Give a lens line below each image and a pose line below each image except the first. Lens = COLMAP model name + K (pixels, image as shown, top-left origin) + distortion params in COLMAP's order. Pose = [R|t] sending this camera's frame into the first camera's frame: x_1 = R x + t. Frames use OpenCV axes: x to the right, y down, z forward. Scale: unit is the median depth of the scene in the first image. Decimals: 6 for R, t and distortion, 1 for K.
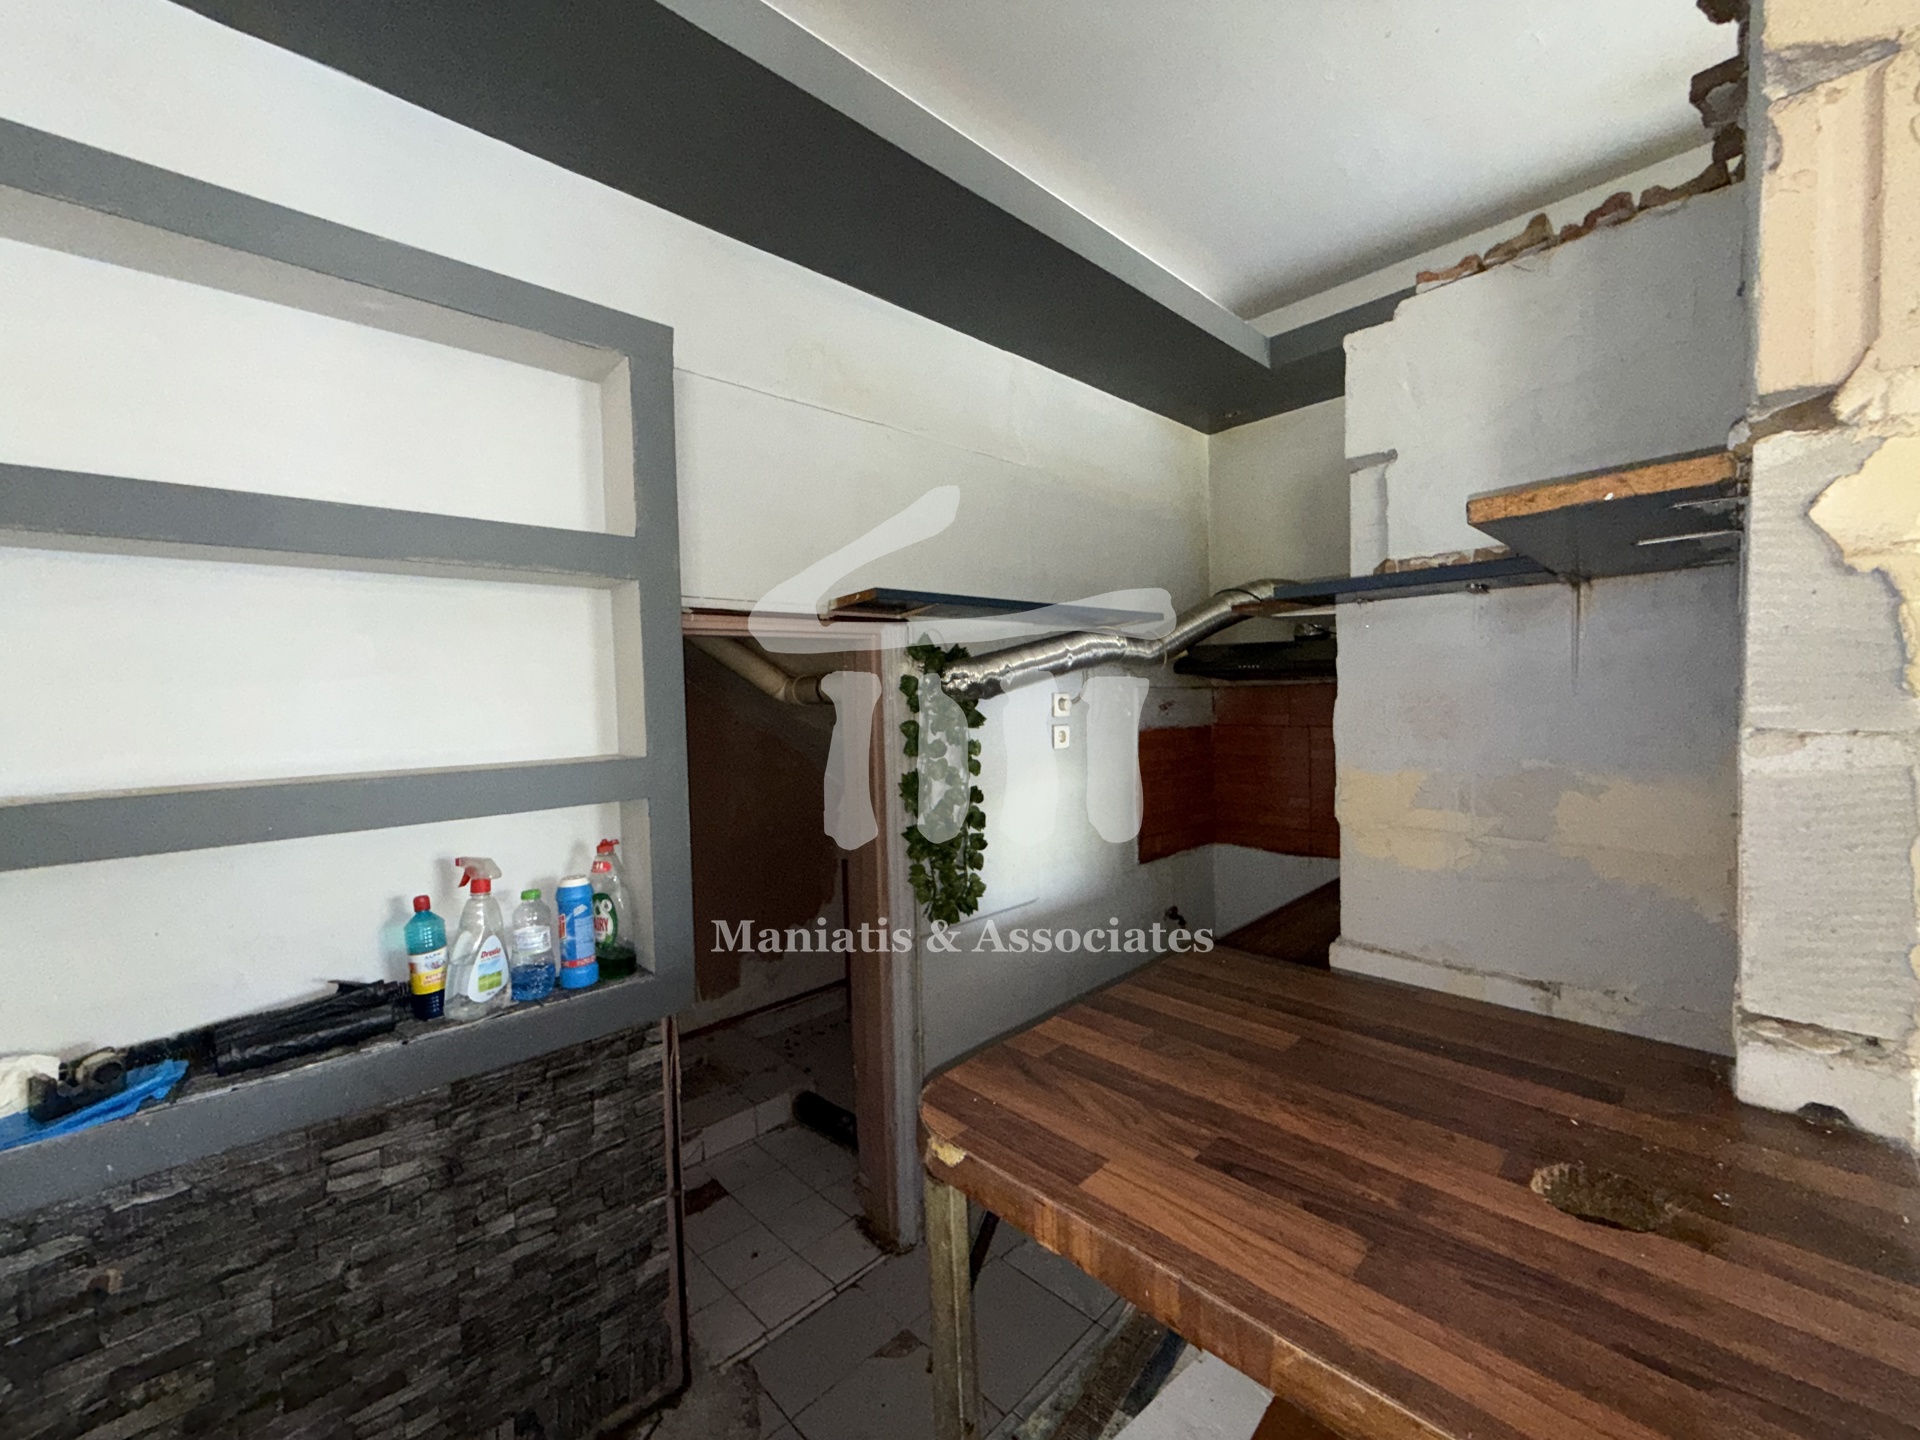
lens RADIAL K [[764.1, 0, 953.0], [0, 764.1, 720.8], [0, 0, 1]] dist [0.000126, -0.000004]
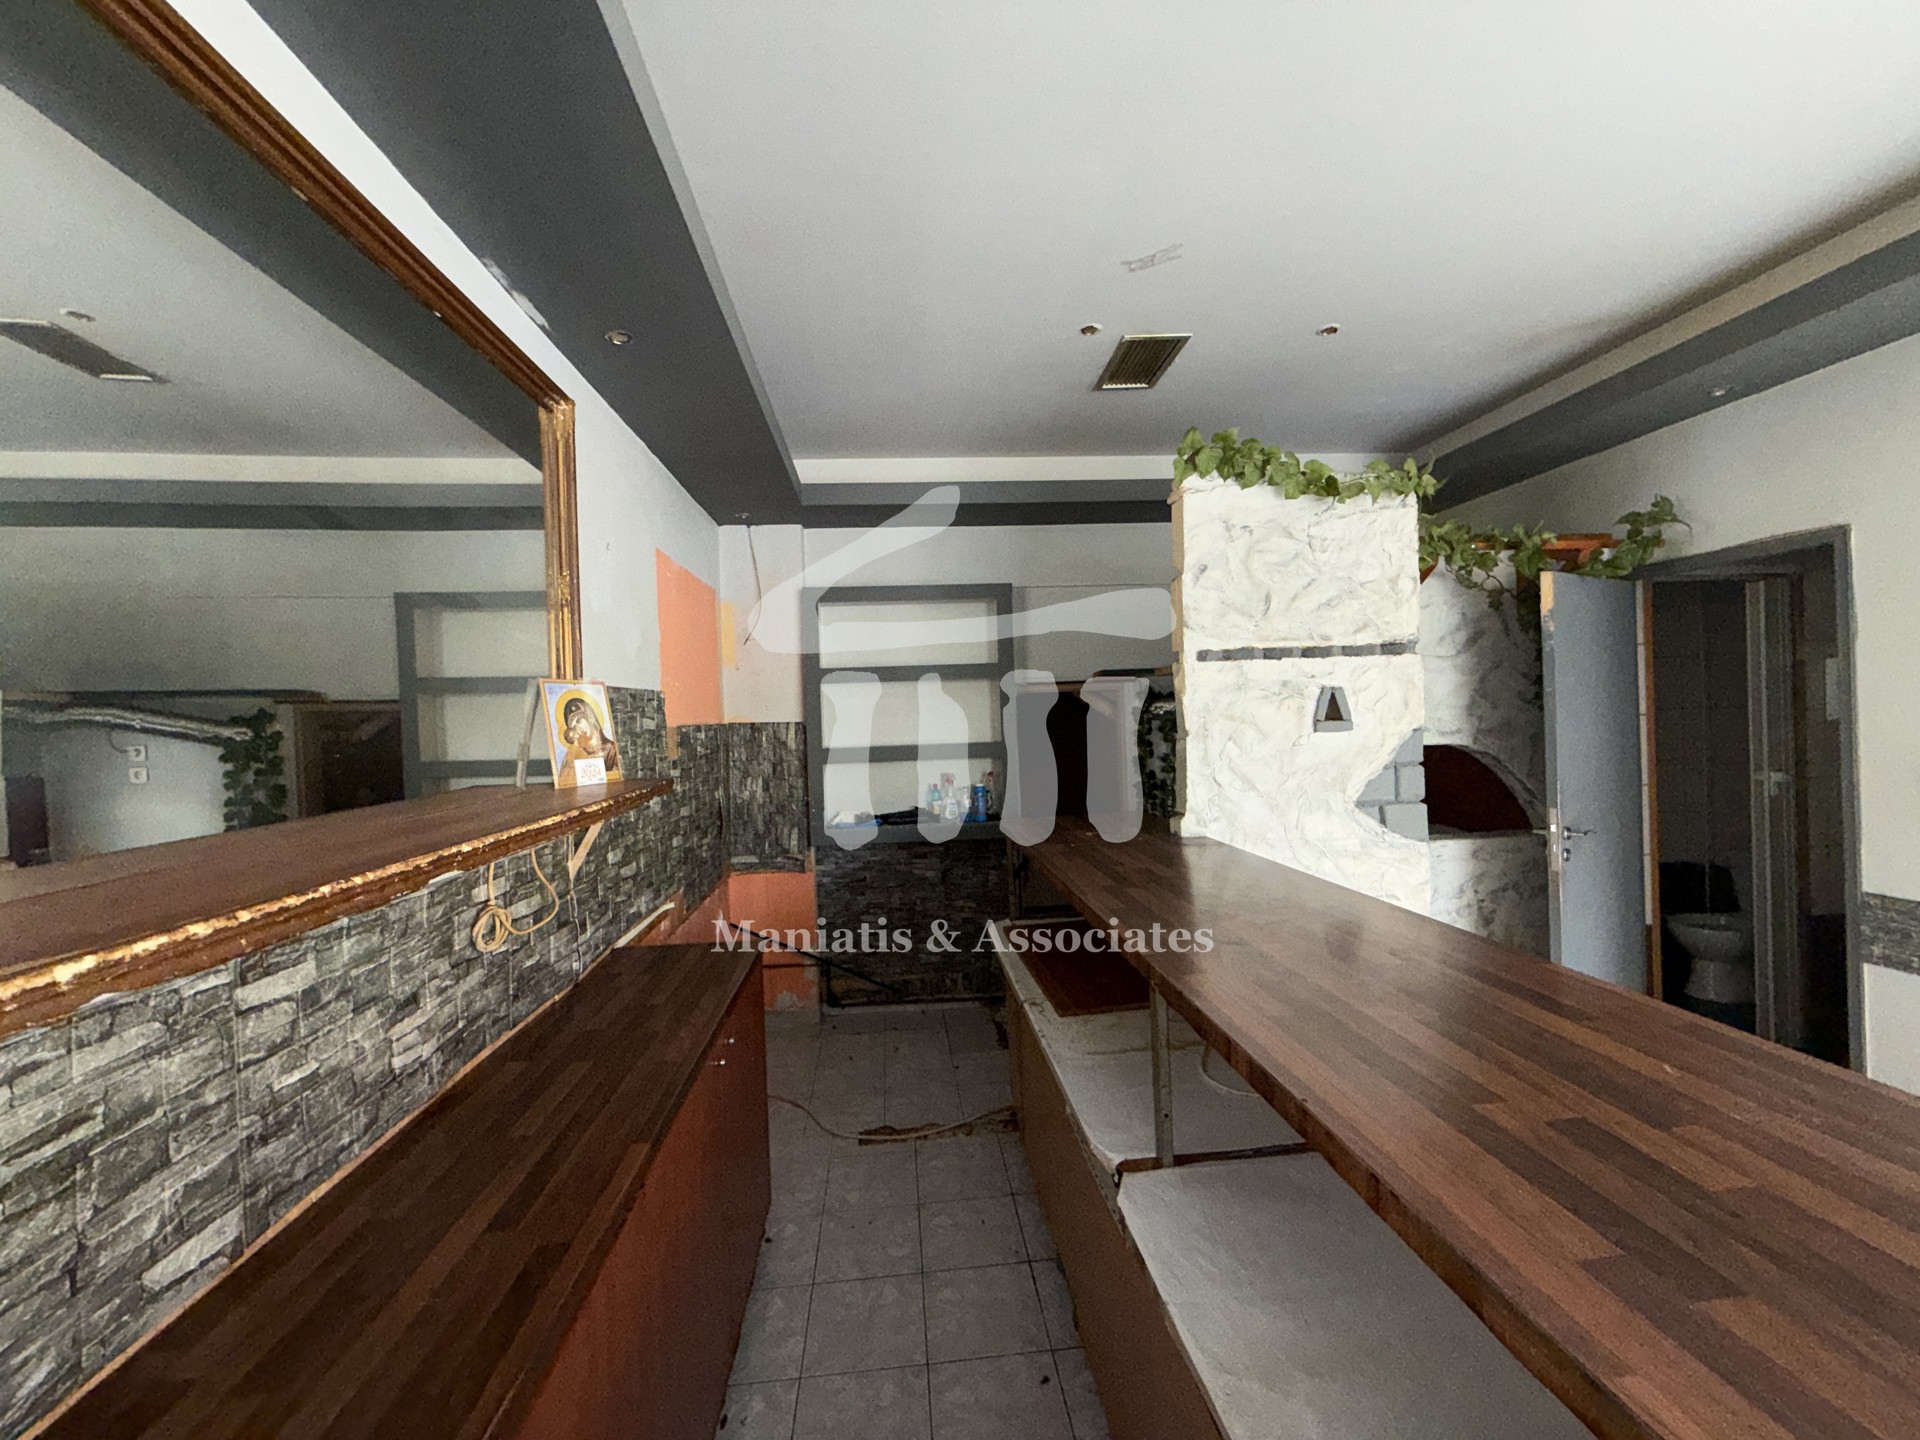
lens RADIAL K [[764.1, 0, 951.0], [0, 764.1, 717.5], [0, 0, 1]] dist [0.000126, -0.000004]
pose [[0.771958, 0.003118, -0.635666, 1.164657], [-0.006412, 0.999975, -0.002882, -0.029581], [0.635642, 0.006301, 0.771958, -1.195718]]
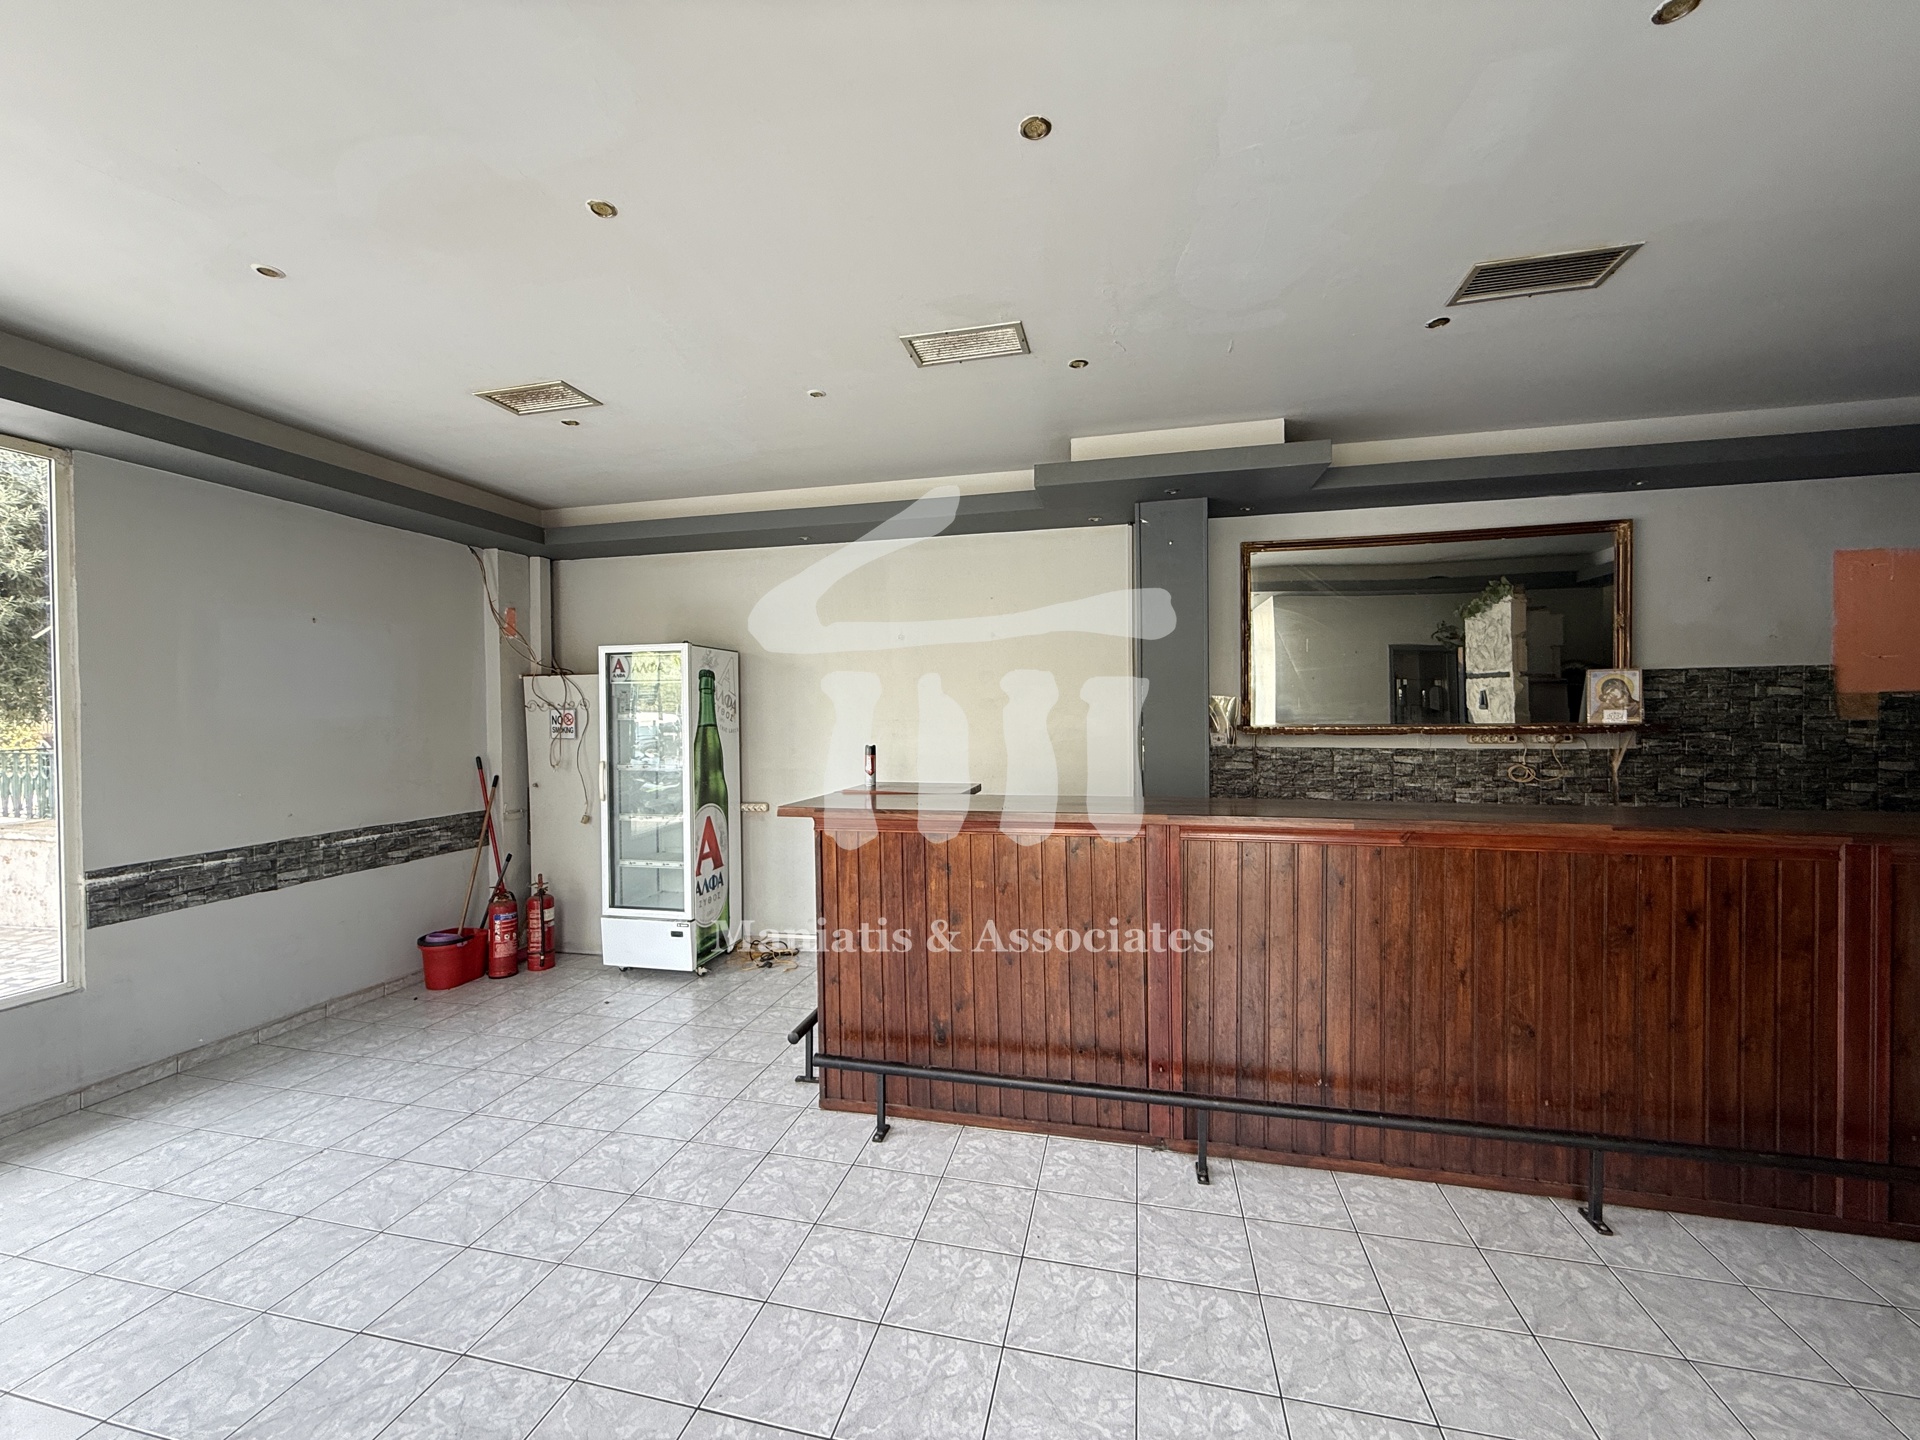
lens RADIAL K [[764.1, 0, 954.7], [0, 764.1, 719.2], [0, 0, 1]] dist [0.000126, -0.000004]
pose [[-0.844061, 0.041968, -0.534602, 3.079743], [0.015784, 0.998445, 0.053459, -0.098225], [0.536015, 0.036685, -0.843411, 0.394339]]
